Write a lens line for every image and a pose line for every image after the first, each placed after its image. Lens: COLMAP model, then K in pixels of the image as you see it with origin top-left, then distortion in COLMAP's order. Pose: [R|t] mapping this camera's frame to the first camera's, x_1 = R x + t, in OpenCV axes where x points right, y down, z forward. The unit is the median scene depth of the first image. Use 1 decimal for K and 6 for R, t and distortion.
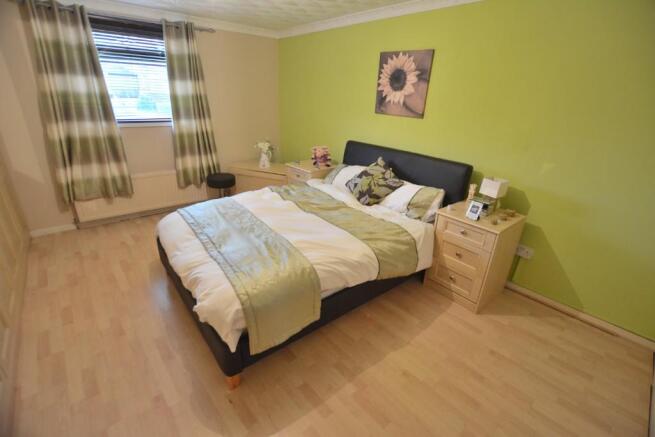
lens RADIAL K [[300.3, 0, 327.5], [0, 300.3, 218.5], [0, 0, 1]] dist [-0.000723, -0.000253]
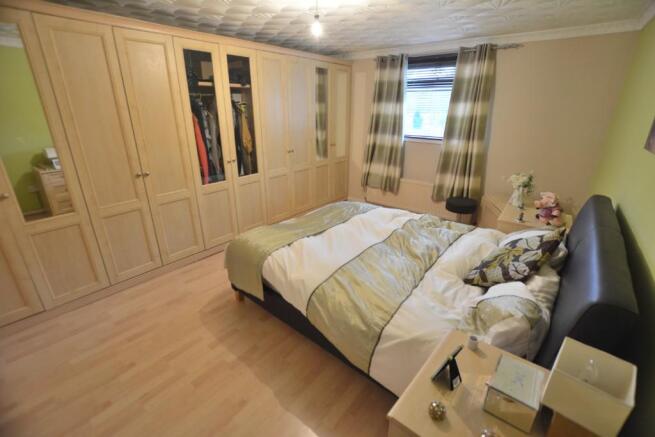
lens RADIAL K [[291.4, 0, 325.3], [0, 291.4, 221.0], [0, 0, 1]] dist [-0.002399, -0.000331]
pose [[0.181126, 0.326017, -0.927850, 0.531674], [-0.380395, 0.893247, 0.239602, -0.167507], [0.906914, 0.309551, 0.285805, 0.441617]]
